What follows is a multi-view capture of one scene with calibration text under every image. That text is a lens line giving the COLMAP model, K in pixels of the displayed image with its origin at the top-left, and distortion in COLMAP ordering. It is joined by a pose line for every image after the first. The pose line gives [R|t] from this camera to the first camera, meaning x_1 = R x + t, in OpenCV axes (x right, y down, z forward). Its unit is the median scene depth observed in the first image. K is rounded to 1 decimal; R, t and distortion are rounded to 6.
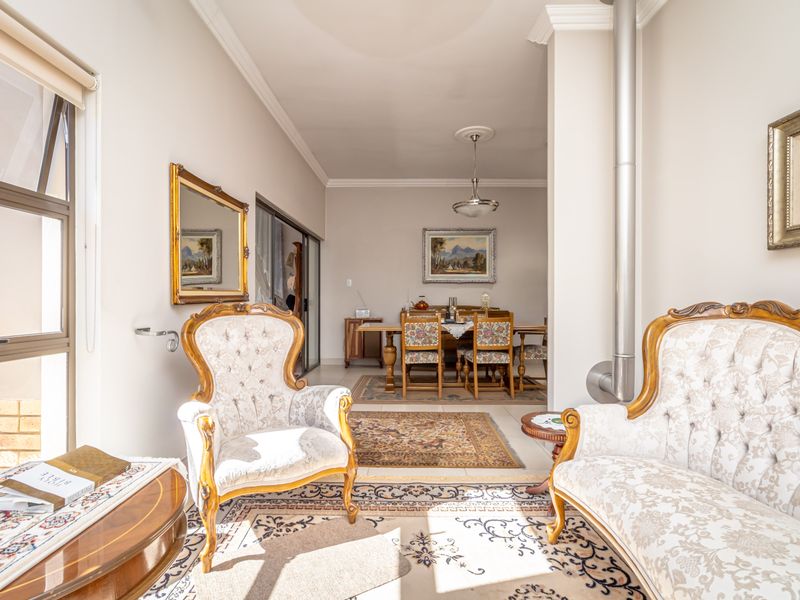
lens RADIAL K [[412.3, 0, 395.7], [0, 412.3, 299.4], [0, 0, 1]] dist [0.006078, 0.000935]
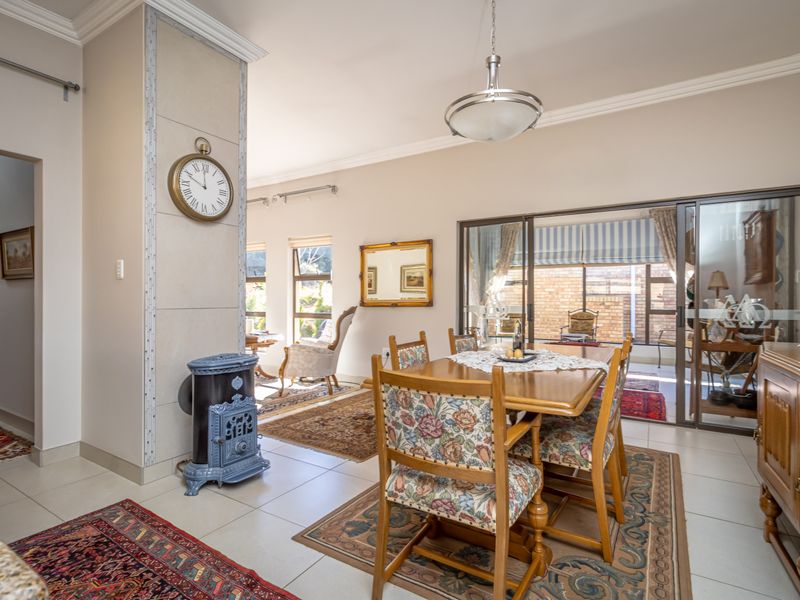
lens RADIAL K [[412.3, 0, 408.0], [0, 412.3, 300.1], [0, 0, 1]] dist [0.006078, 0.000935]
pose [[-0.494472, -0.002792, -0.869189, 1.607085], [-0.006304, 0.999980, 0.000375, -0.034913], [0.869171, 0.005664, -0.494479, 2.803063]]
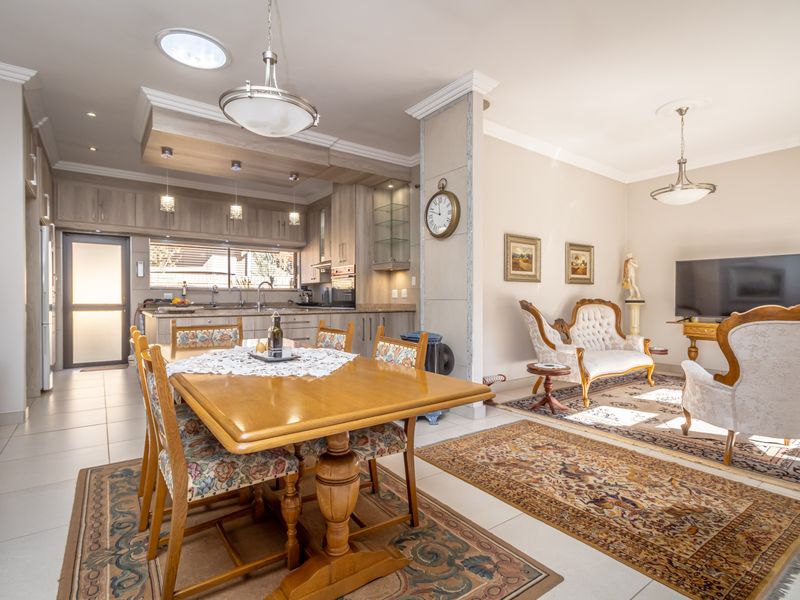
lens RADIAL K [[412.3, 0, 397.7], [0, 412.3, 298.4], [0, 0, 1]] dist [0.006078, 0.000935]
pose [[-0.604140, -0.002734, 0.796873, -0.716151], [-0.000853, 0.999996, 0.002784, -0.012507], [-0.796877, 0.001002, -0.604140, 2.864932]]
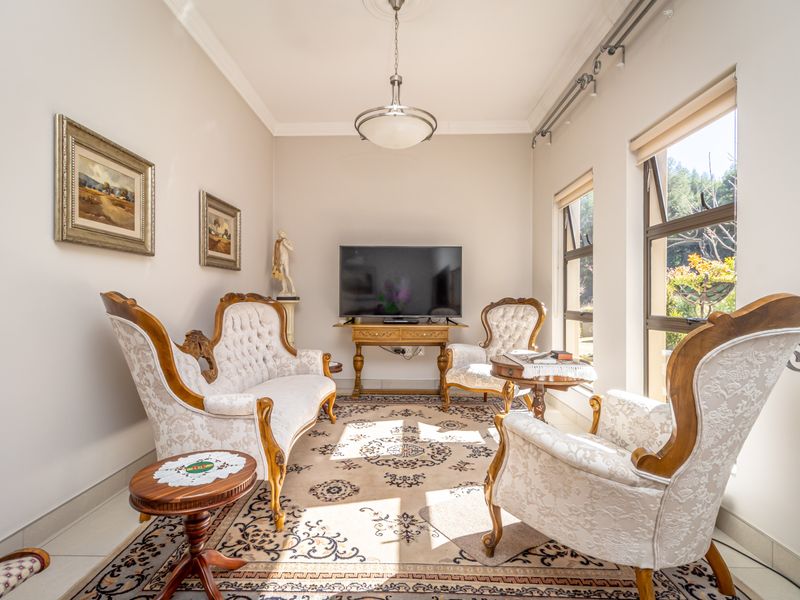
lens RADIAL K [[412.3, 0, 395.7], [0, 412.3, 299.5], [0, 0, 1]] dist [0.006078, 0.000935]
pose [[-0.999942, -0.001122, 0.010697, 0.075980], [-0.001099, 0.999997, 0.002216, 0.017726], [-0.010699, 0.002204, -0.999940, 1.802306]]
